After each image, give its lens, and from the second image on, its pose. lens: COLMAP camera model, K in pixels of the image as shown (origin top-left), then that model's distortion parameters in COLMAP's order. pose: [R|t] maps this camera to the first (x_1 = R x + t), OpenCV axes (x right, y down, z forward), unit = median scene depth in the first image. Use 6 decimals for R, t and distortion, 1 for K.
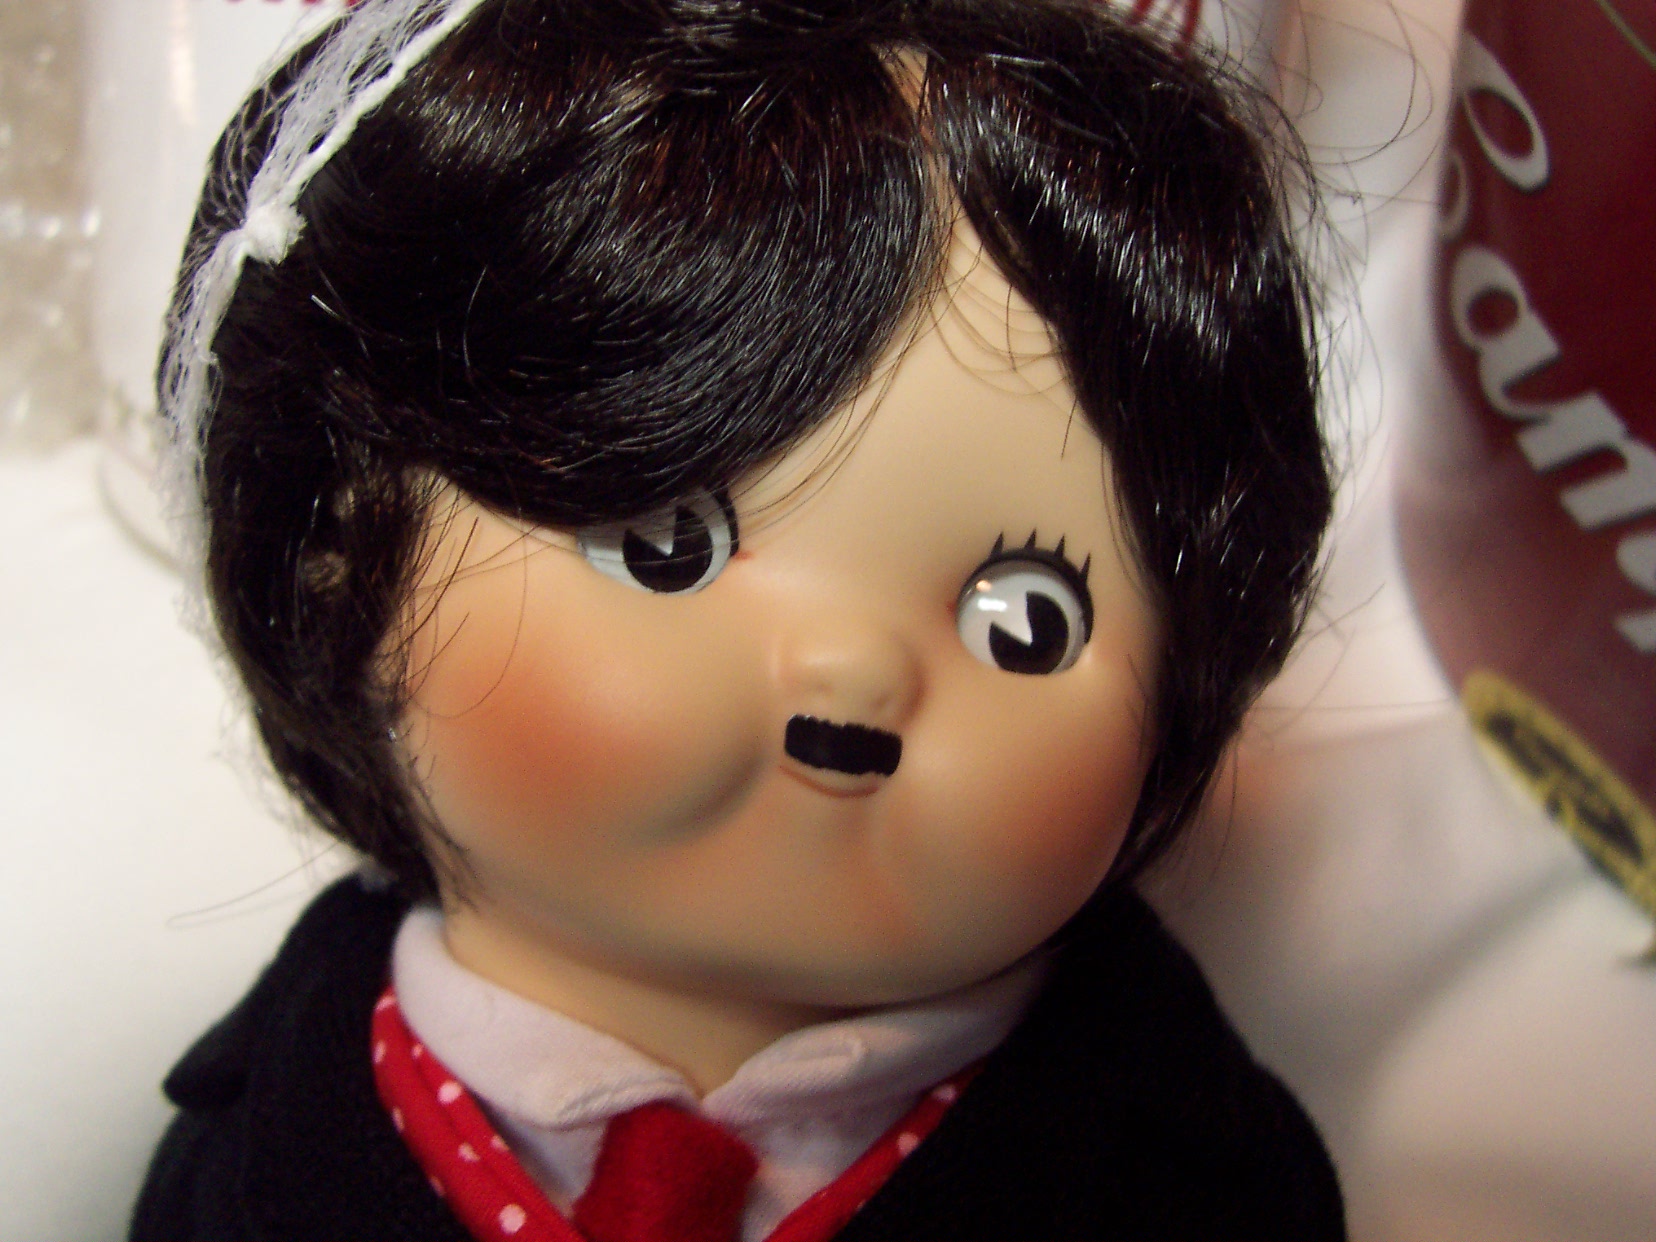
lens RADIAL K [[1800.4, 0, 828.0], [0, 1800.4, 621.0], [0, 0, 1]] dist [-0.179463, 0.171676]
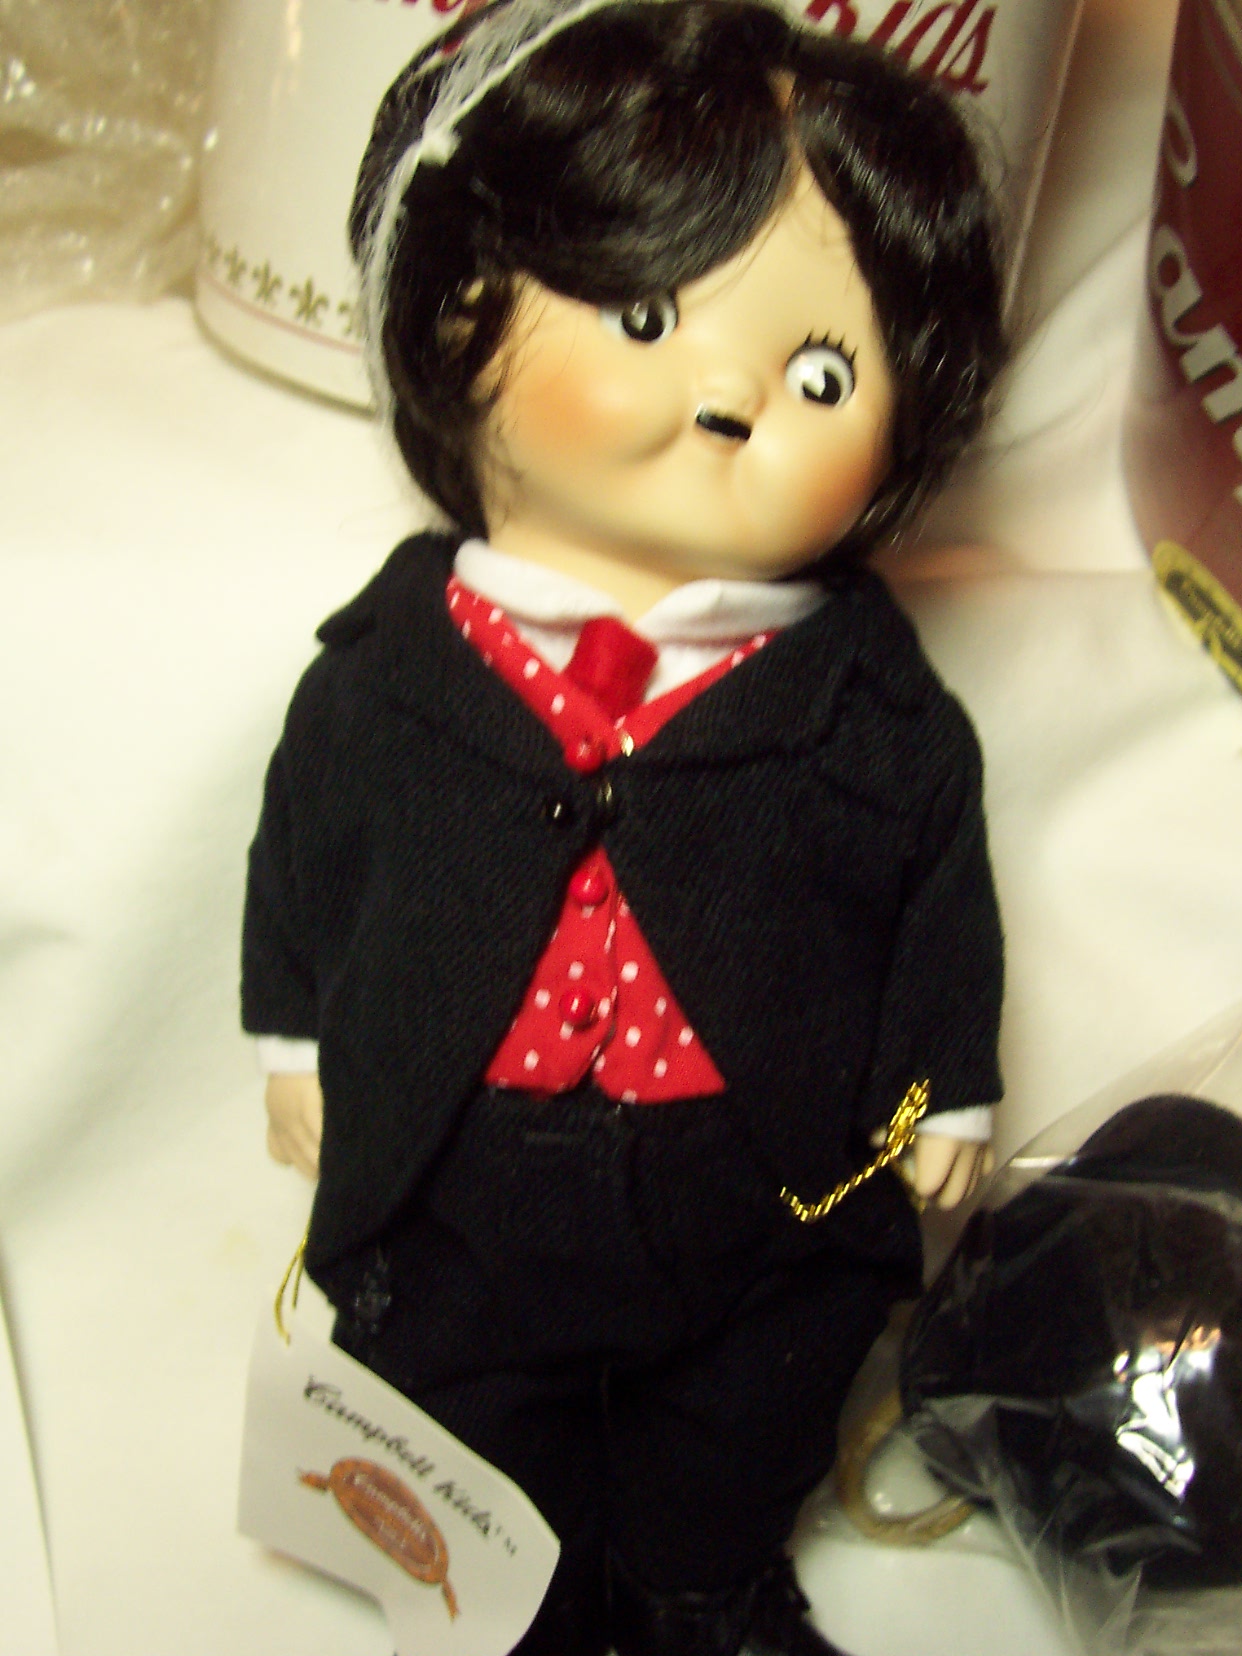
lens RADIAL K [[1800.4, 0, 621.0], [0, 1800.4, 828.0], [0, 0, 1]] dist [-0.179463, 0.171676]
pose [[0.996683, 0.079436, -0.017692, -0.031874], [-0.076655, 0.989350, 0.123739, 0.254090], [0.027333, -0.121973, 0.992157, -0.952309]]
